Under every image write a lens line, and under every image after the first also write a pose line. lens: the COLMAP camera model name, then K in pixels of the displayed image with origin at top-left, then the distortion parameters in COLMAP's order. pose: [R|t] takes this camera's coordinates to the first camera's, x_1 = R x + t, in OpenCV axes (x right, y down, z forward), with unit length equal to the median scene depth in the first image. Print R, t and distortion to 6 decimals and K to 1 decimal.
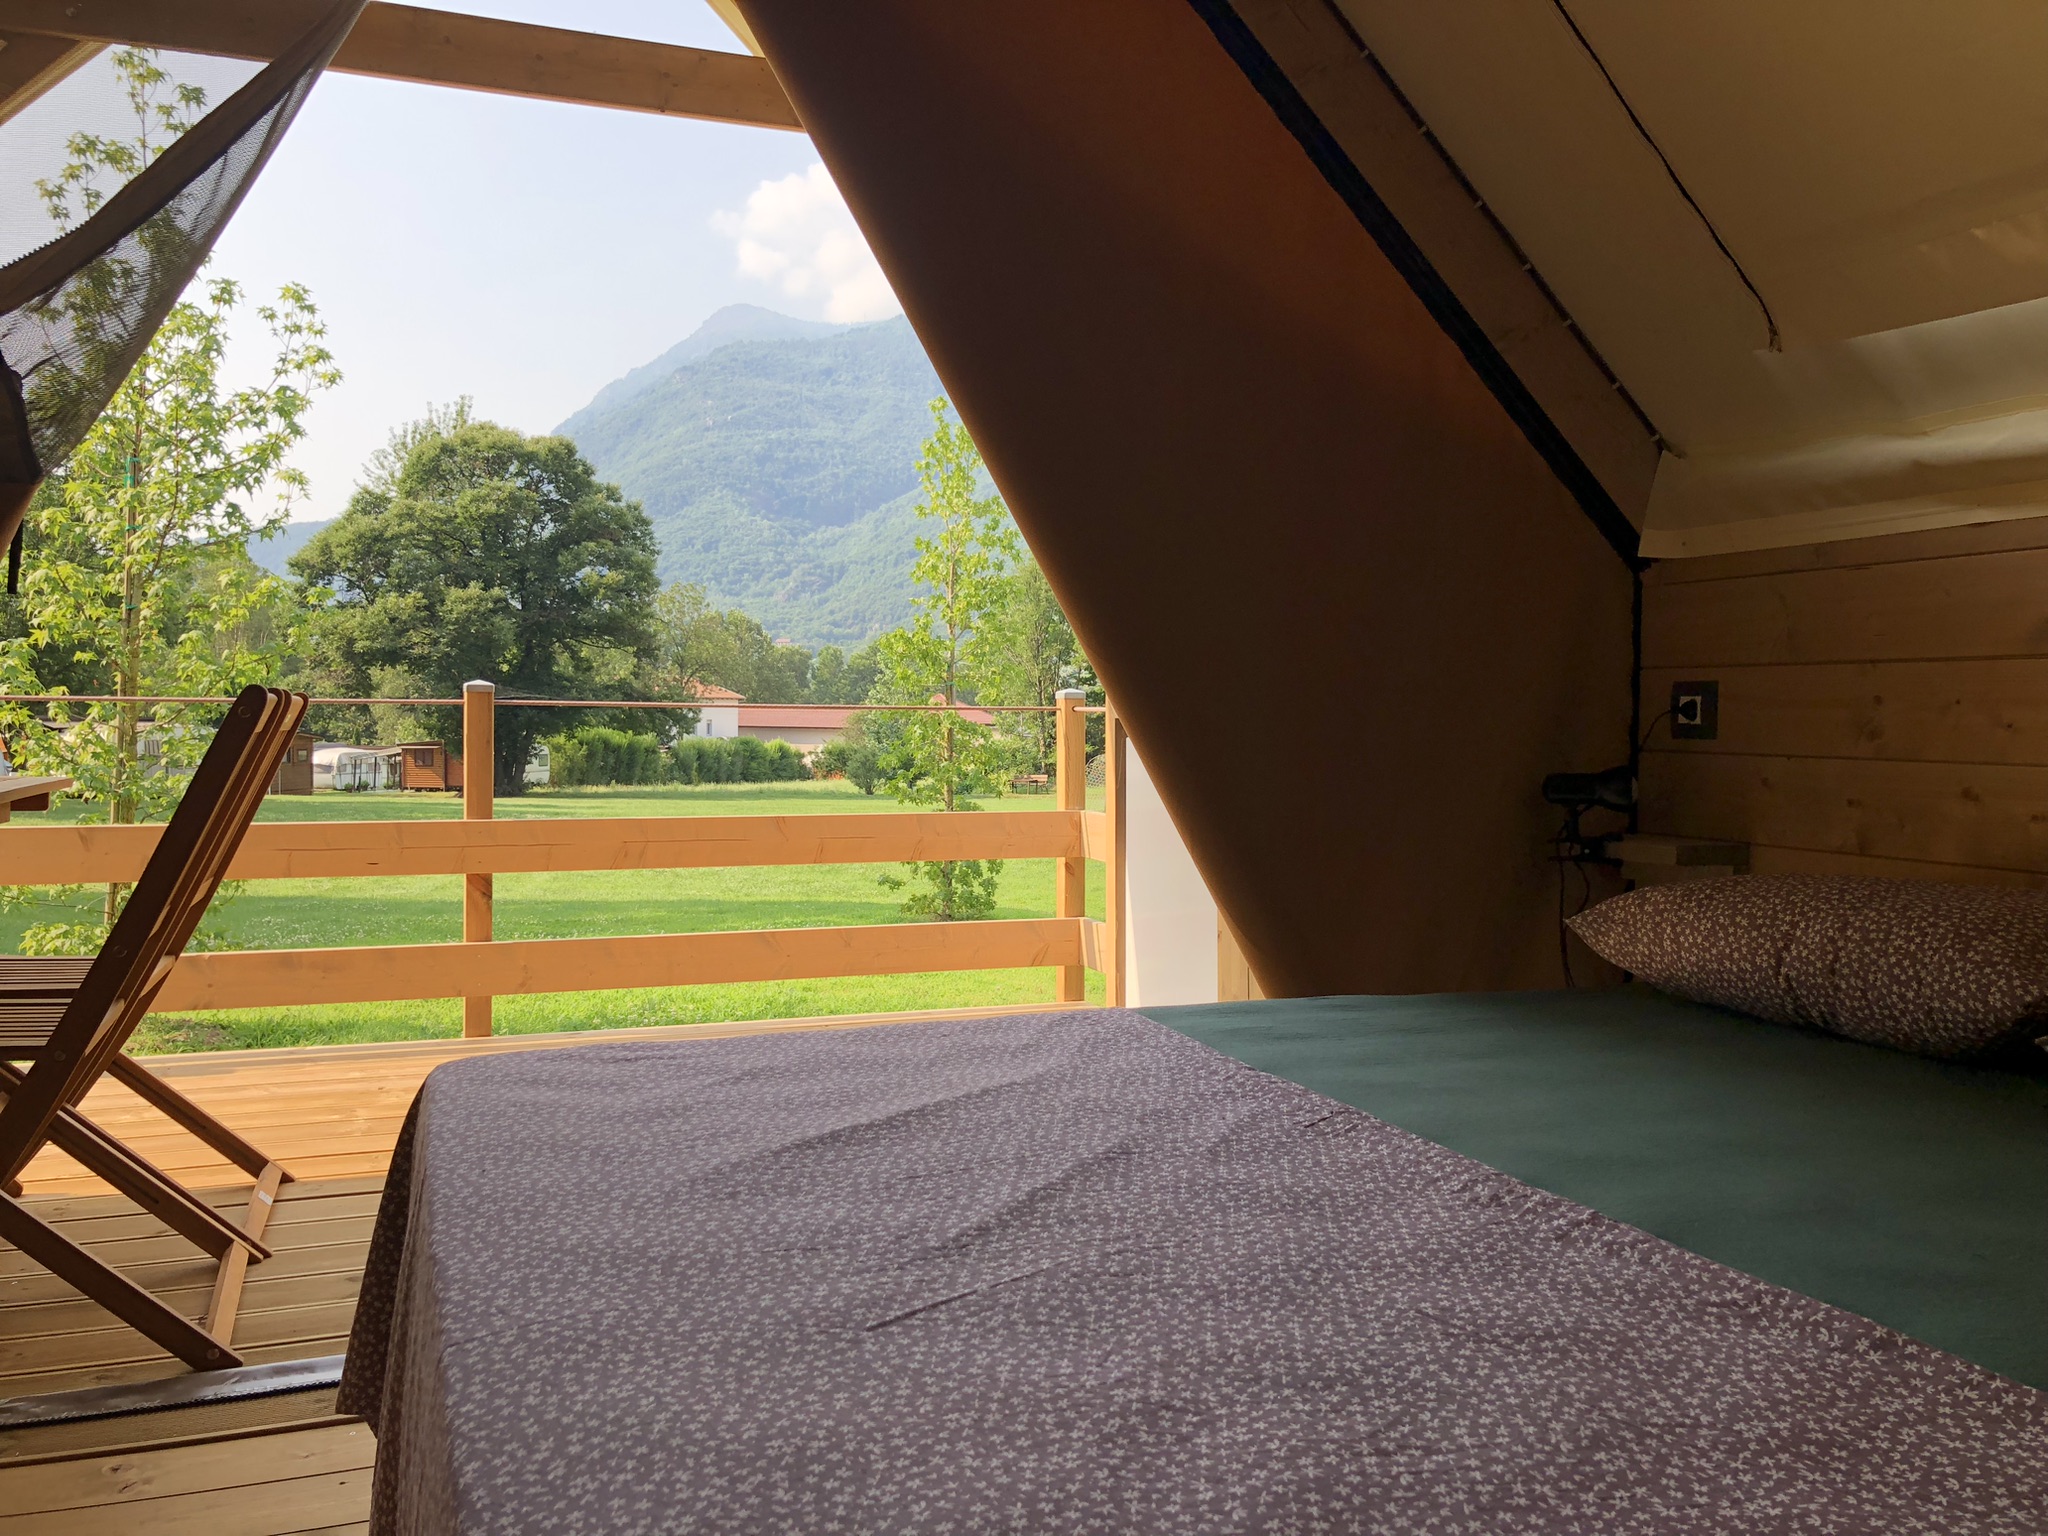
lens RADIAL K [[1675.2, 0, 1024.0], [0, 1675.2, 768.0], [0, 0, 1]] dist [0.026254, 0.003420]
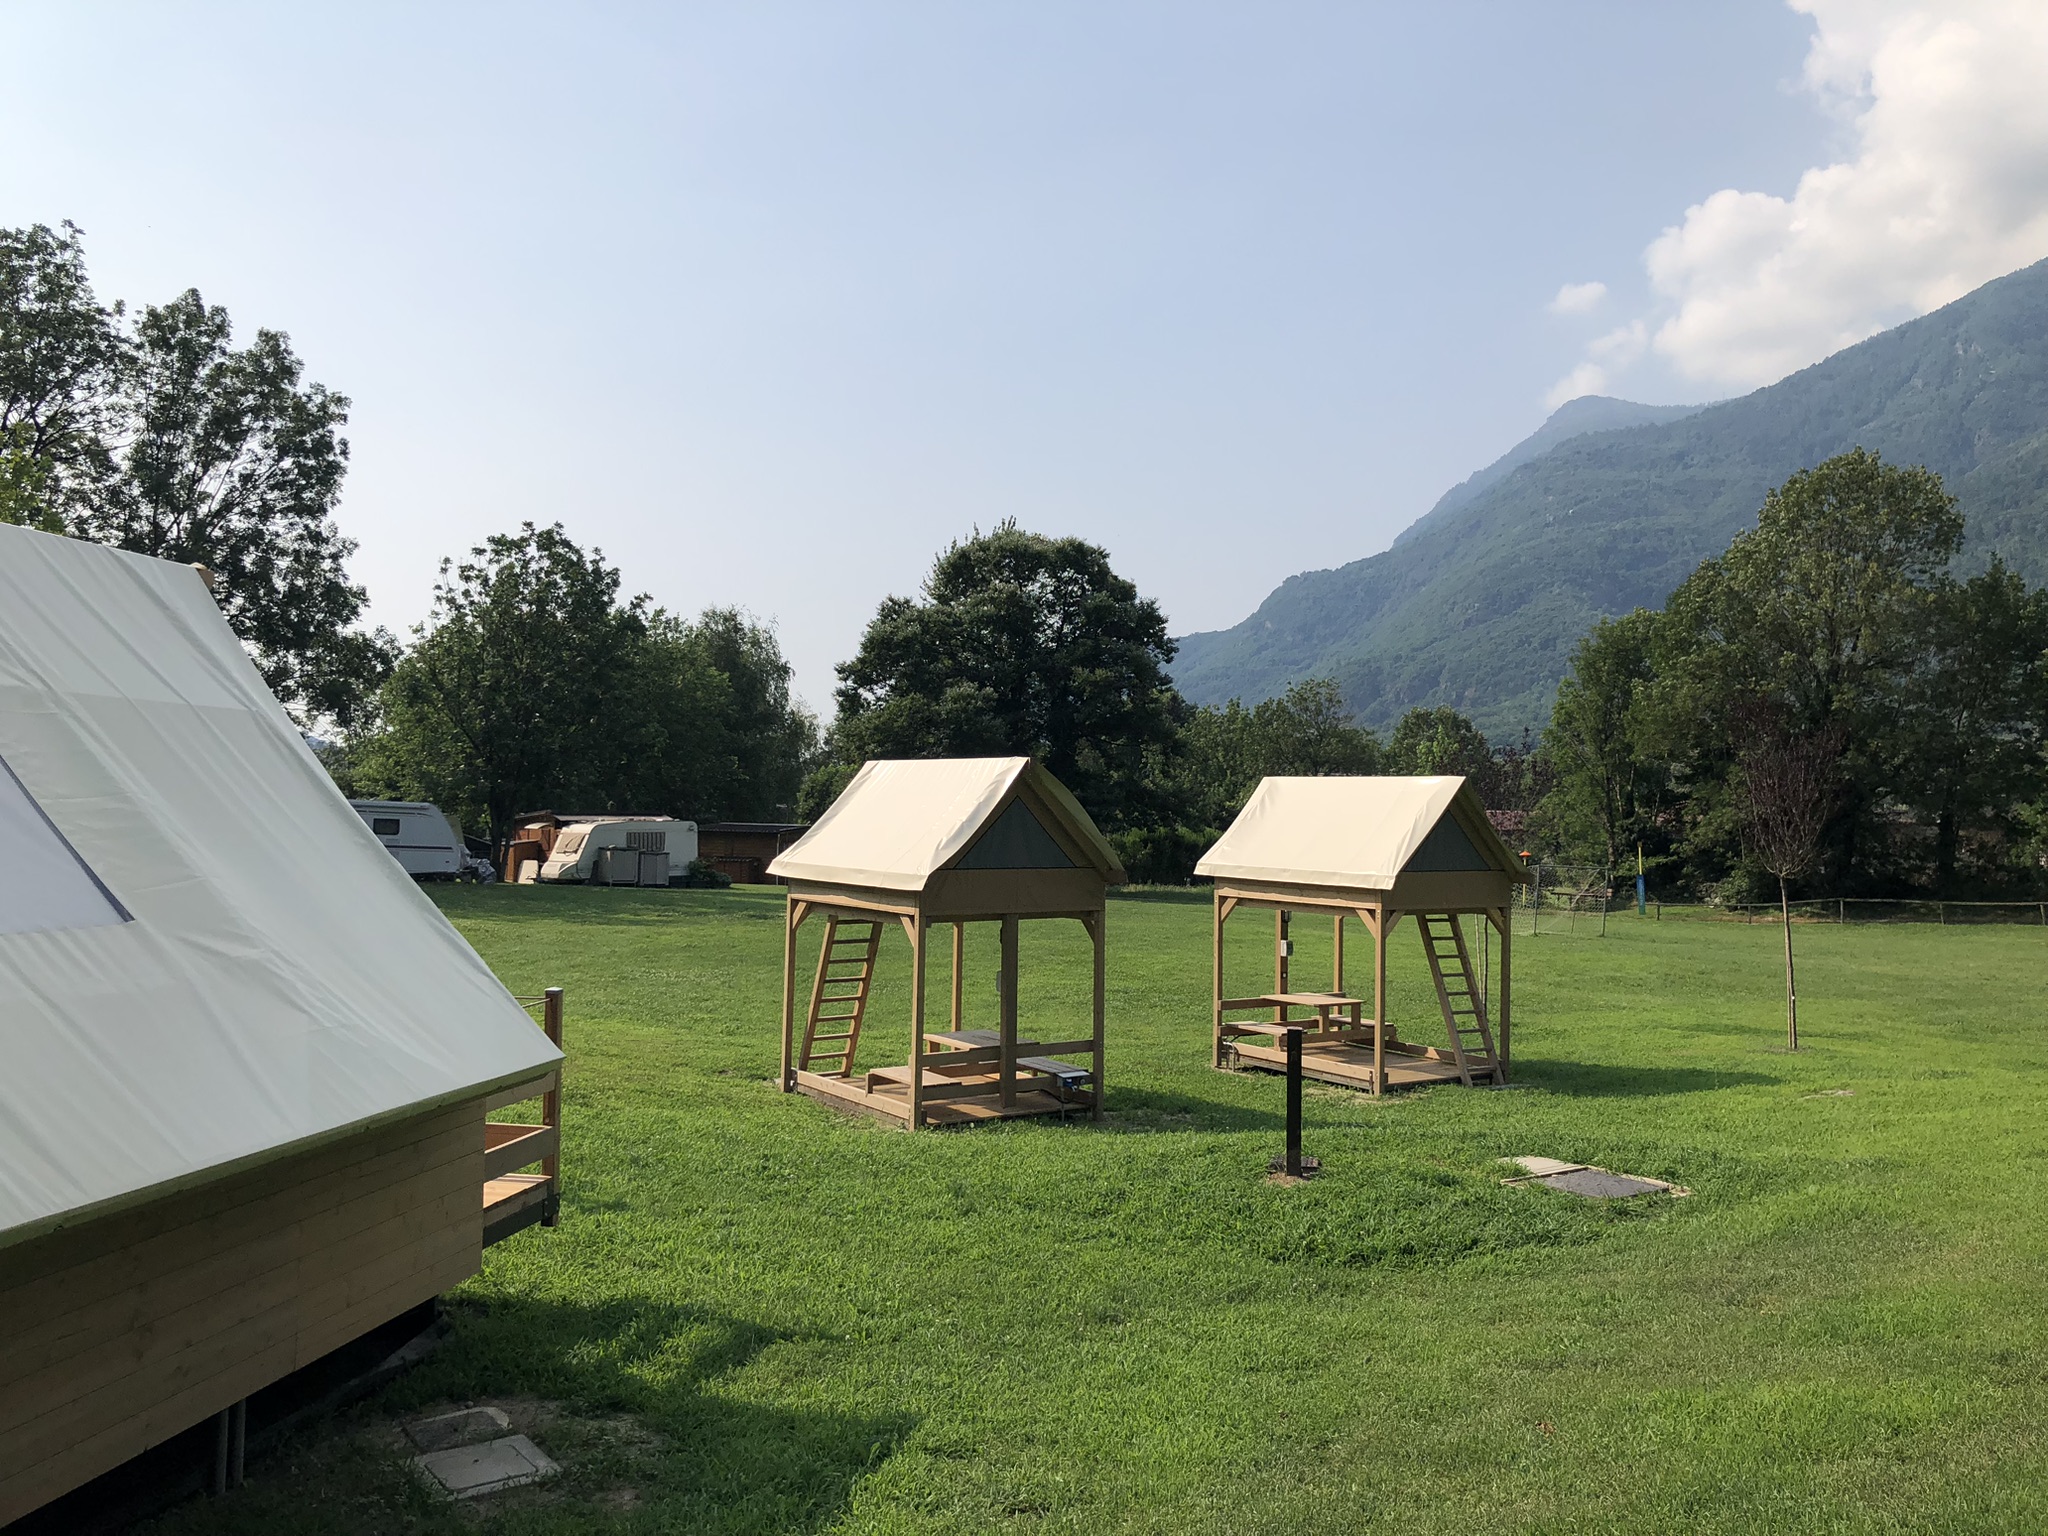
lens RADIAL K [[1675.2, 0, 1024.0], [0, 1675.2, 768.0], [0, 0, 1]] dist [0.026254, 0.003420]
pose [[0.883747, -0.004563, -0.467942, 0.142411], [-0.023510, 0.998257, -0.054135, -0.003446], [0.467374, 0.058843, 0.882099, 0.094471]]
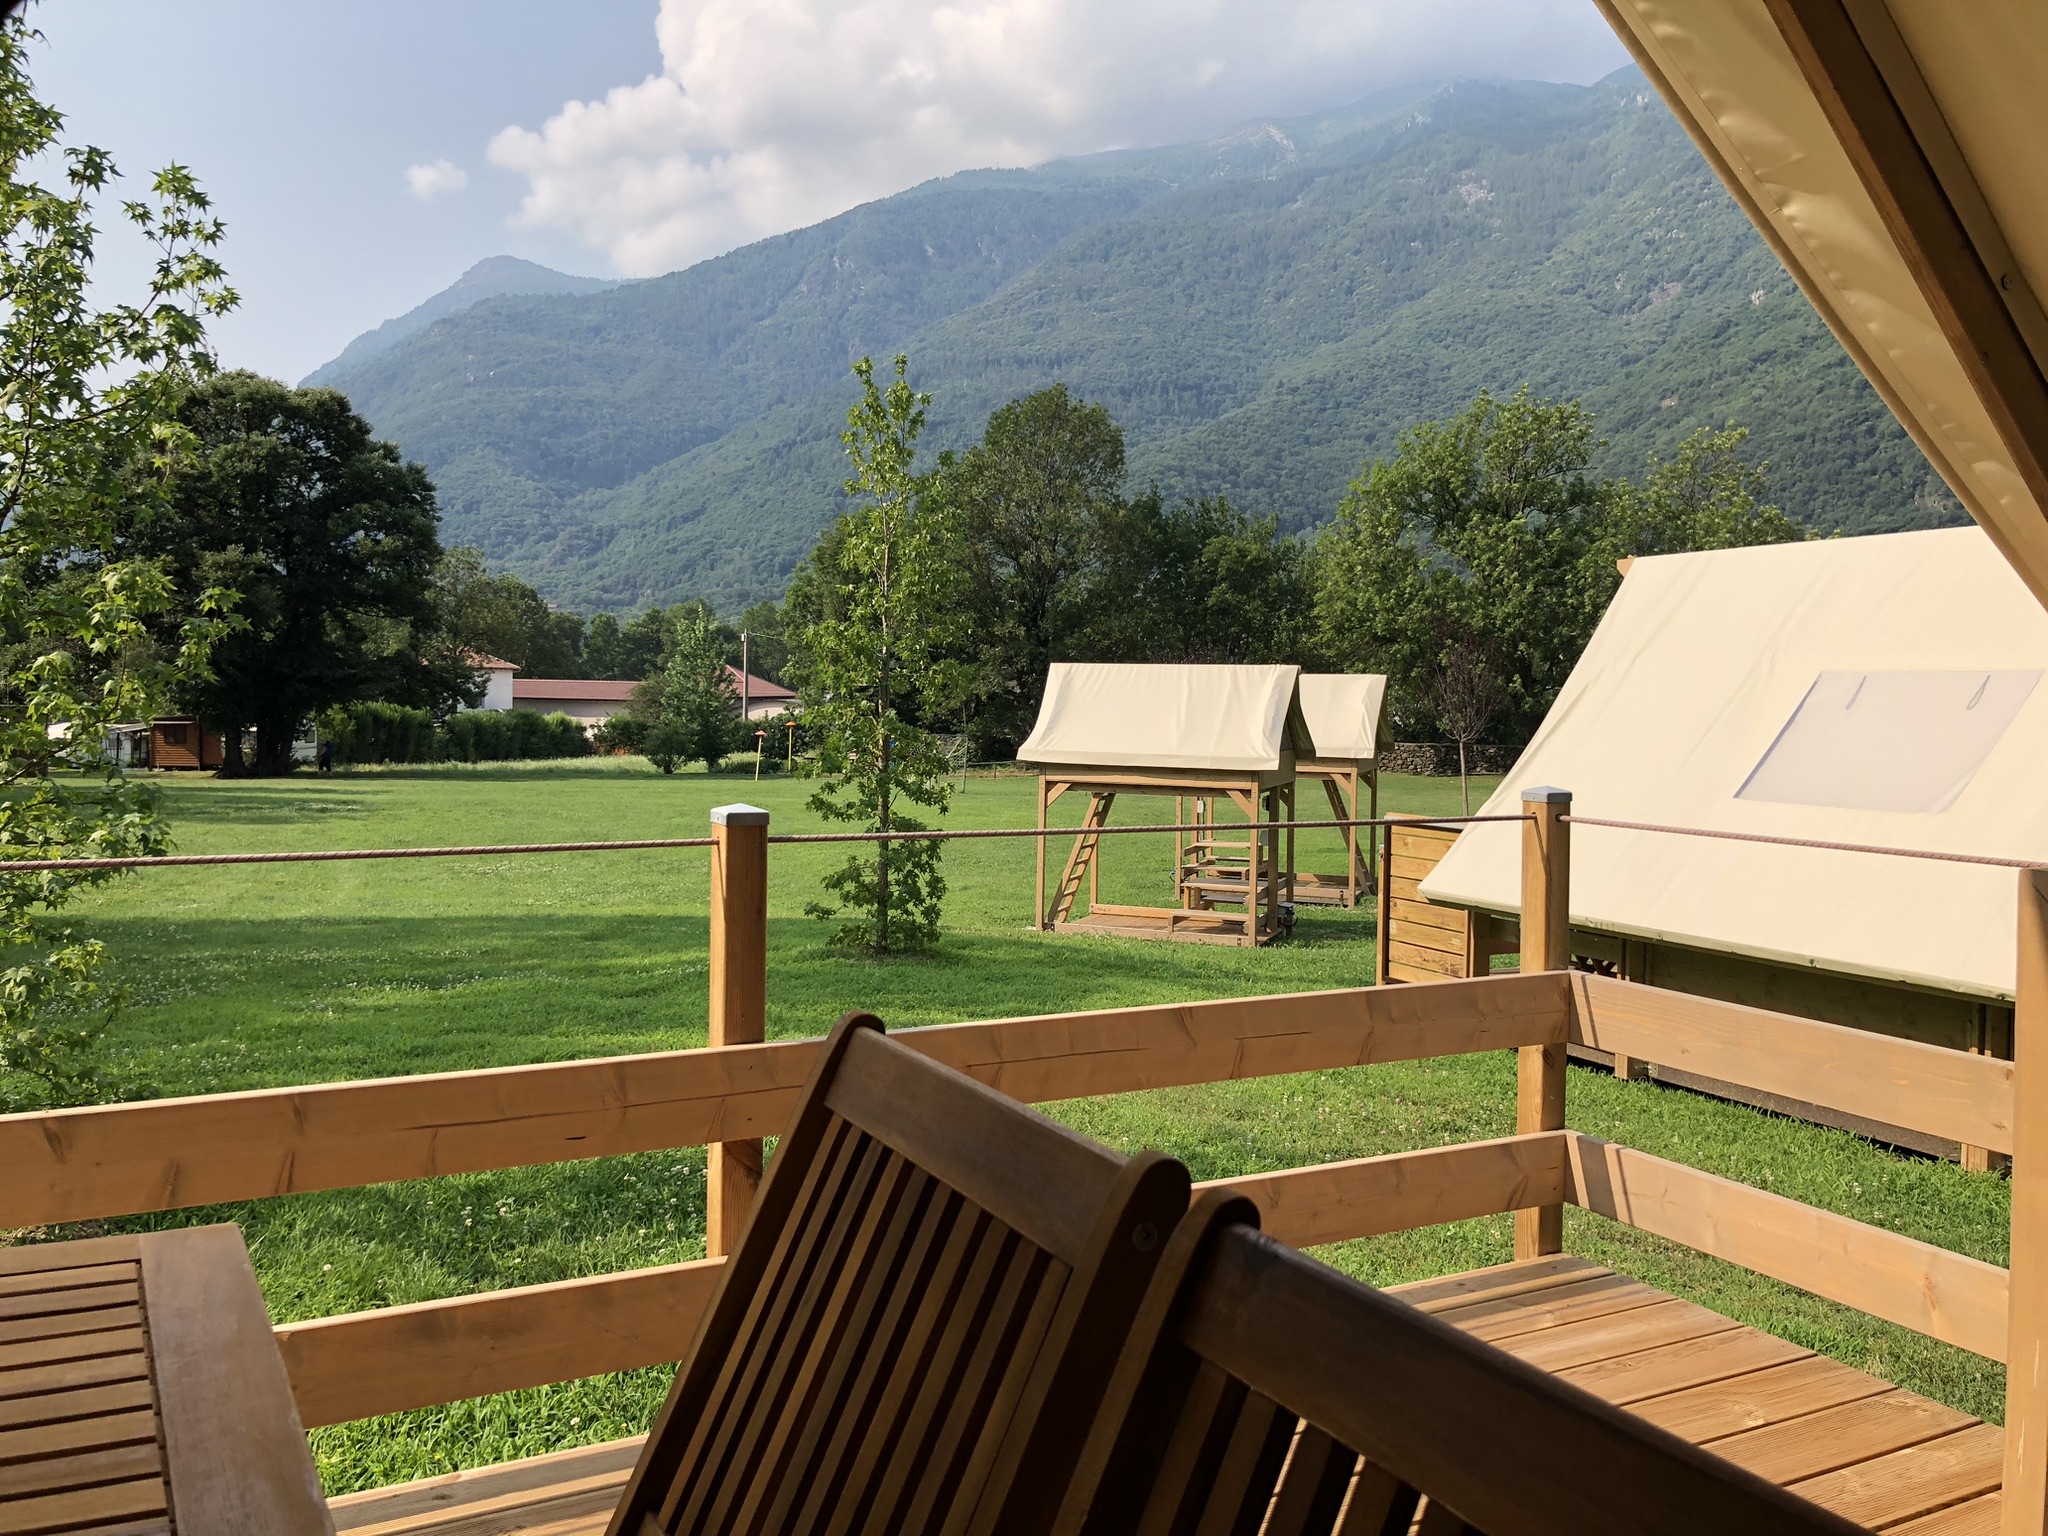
lens RADIAL K [[1687.8, 0, 1024.0], [0, 1687.8, 768.0], [0, 0, 1]] dist [-0.006973, 0.005607]
pose [[0.991433, -0.001998, 0.130603, -0.015932], [-0.000291, 0.999847, 0.017501, -0.003969], [-0.130617, -0.017389, 0.991280, 0.020132]]
